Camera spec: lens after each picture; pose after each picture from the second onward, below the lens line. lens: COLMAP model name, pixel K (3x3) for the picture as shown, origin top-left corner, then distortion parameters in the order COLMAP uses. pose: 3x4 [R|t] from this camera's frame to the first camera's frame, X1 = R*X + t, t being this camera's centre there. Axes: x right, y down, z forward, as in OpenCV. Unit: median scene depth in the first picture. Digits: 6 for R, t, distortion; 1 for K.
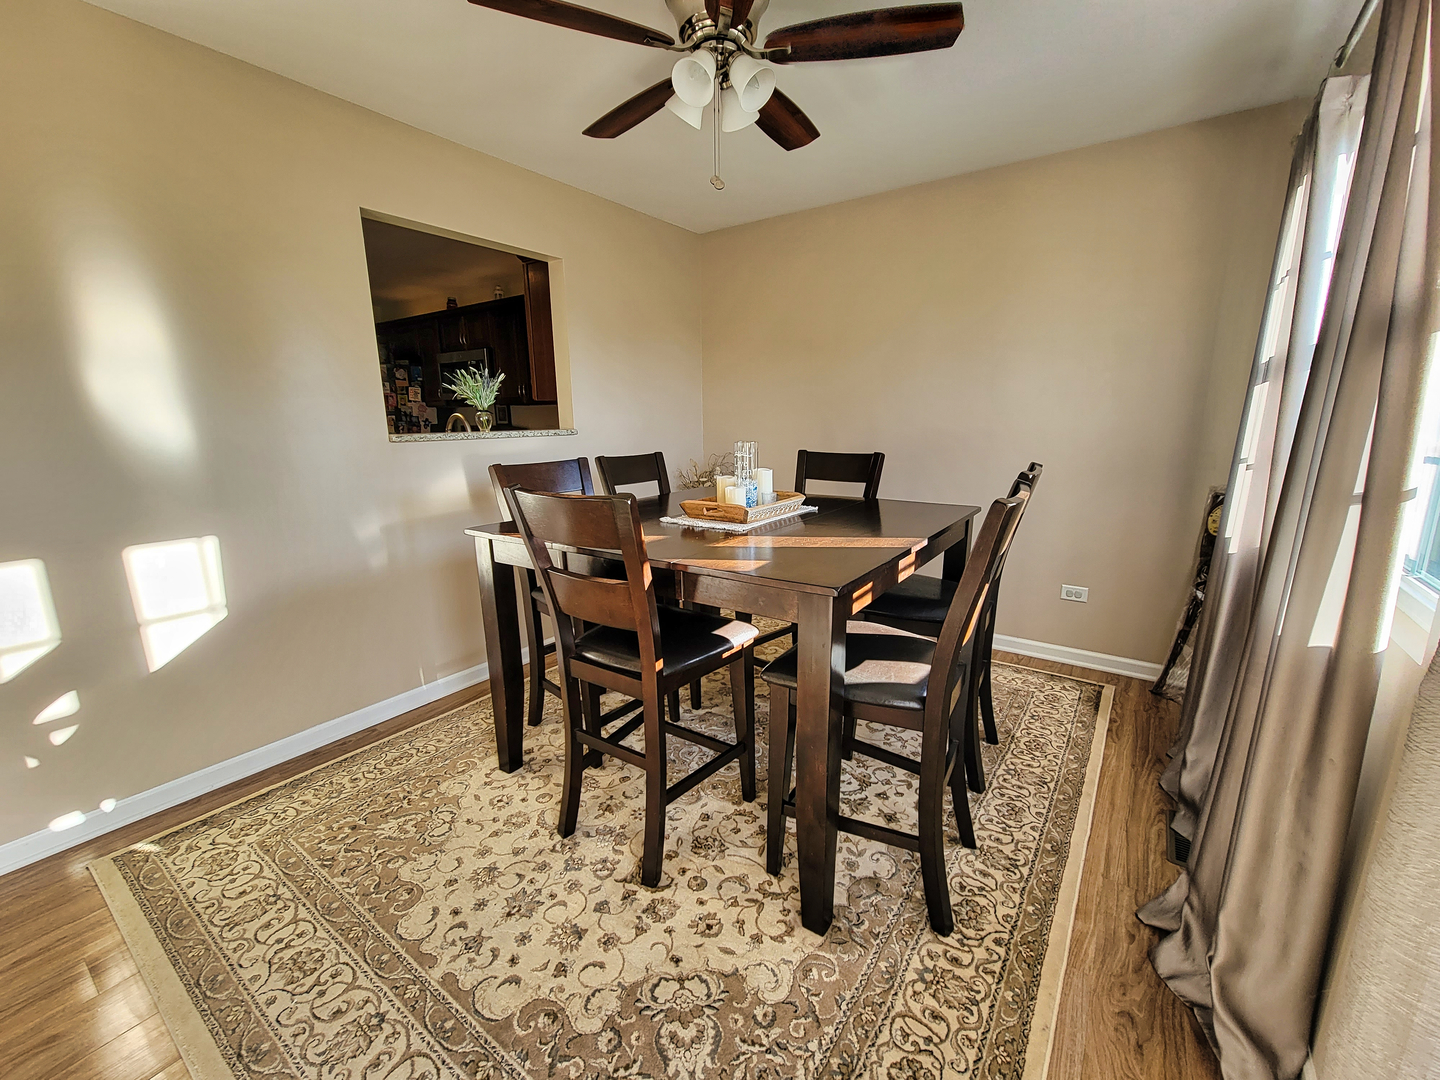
lens RADIAL K [[586.1, 0, 721.3], [0, 586.1, 543.0], [0, 0, 1]] dist [-0.003037, -0.001233]
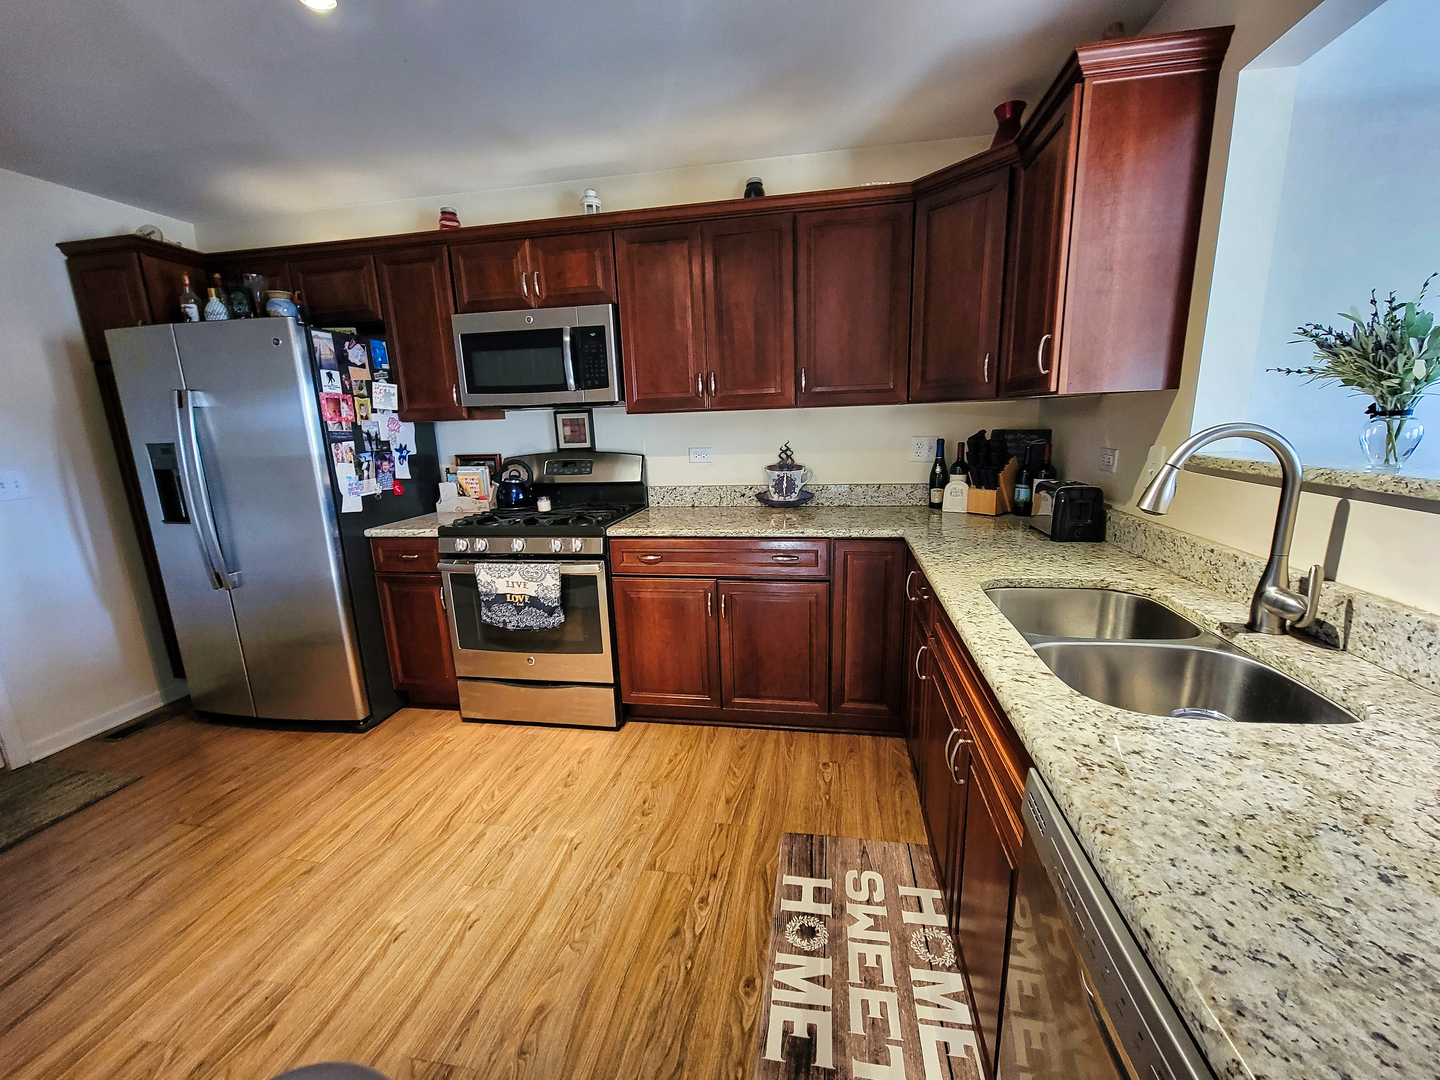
lens RADIAL K [[586.1, 0, 718.8], [0, 586.1, 548.7], [0, 0, 1]] dist [-0.003037, -0.001233]
pose [[0.901372, -0.120674, 0.415893, -0.492661], [0.122912, 0.992185, 0.021501, -0.102752], [-0.415237, 0.031738, 0.909159, 0.438725]]
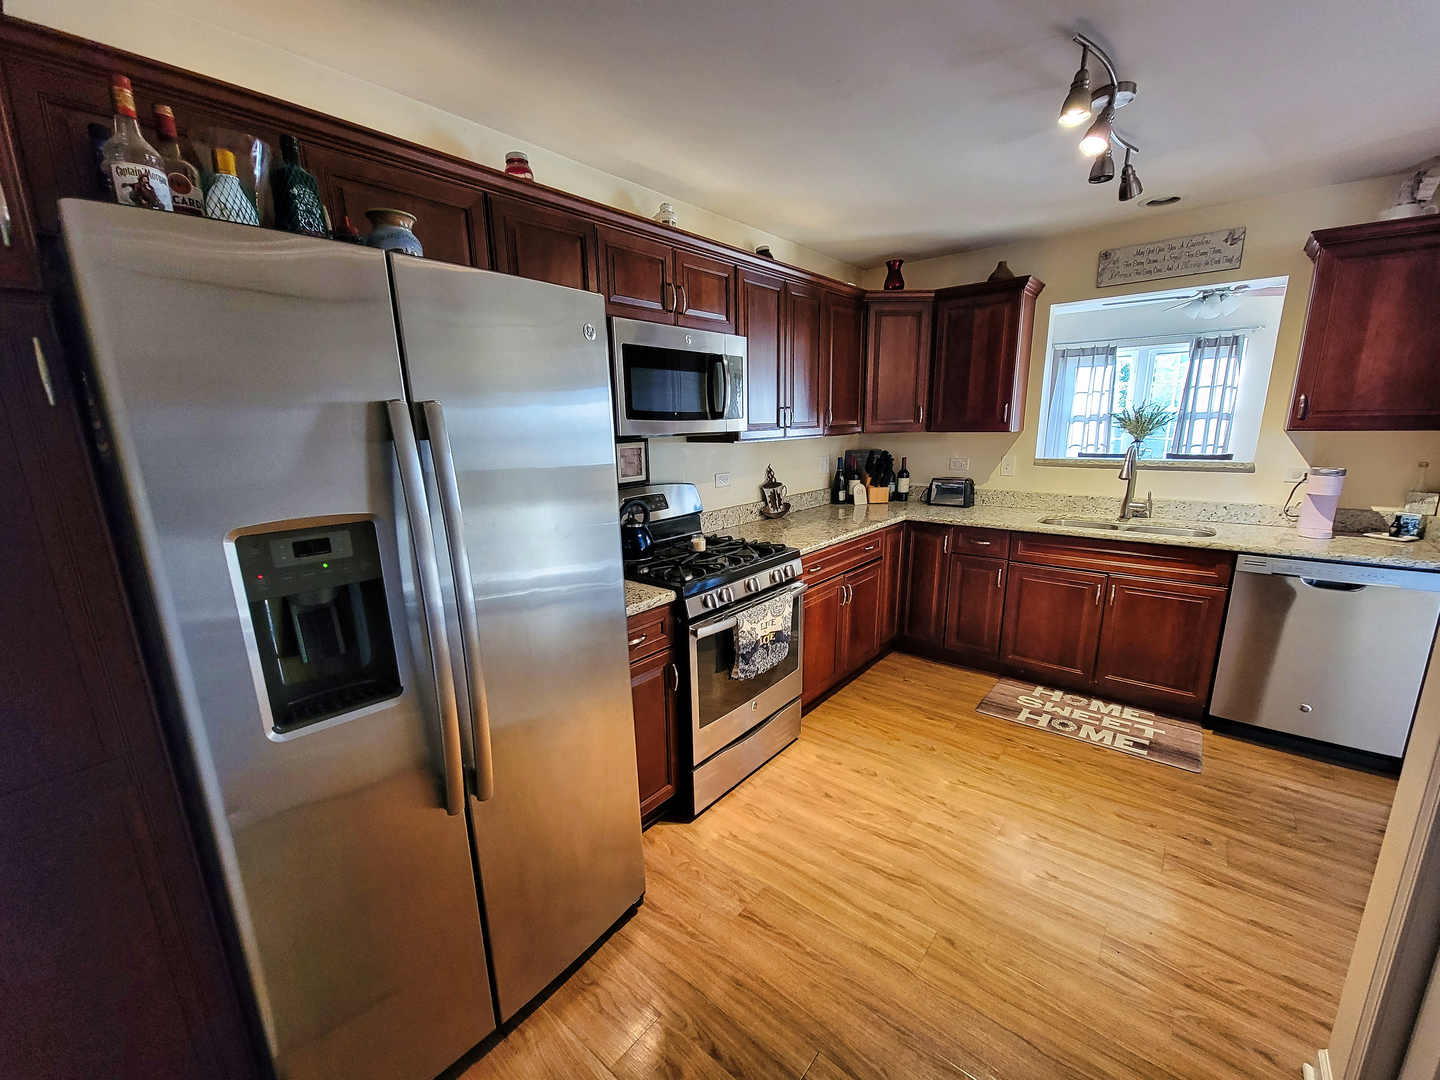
lens RADIAL K [[586.1, 0, 714.6], [0, 586.1, 547.4], [0, 0, 1]] dist [-0.003037, -0.001233]
pose [[0.077435, -0.212505, 0.974087, -0.889025], [0.227689, 0.954970, 0.190235, -0.239761], [-0.970650, 0.207058, 0.122333, 0.927812]]
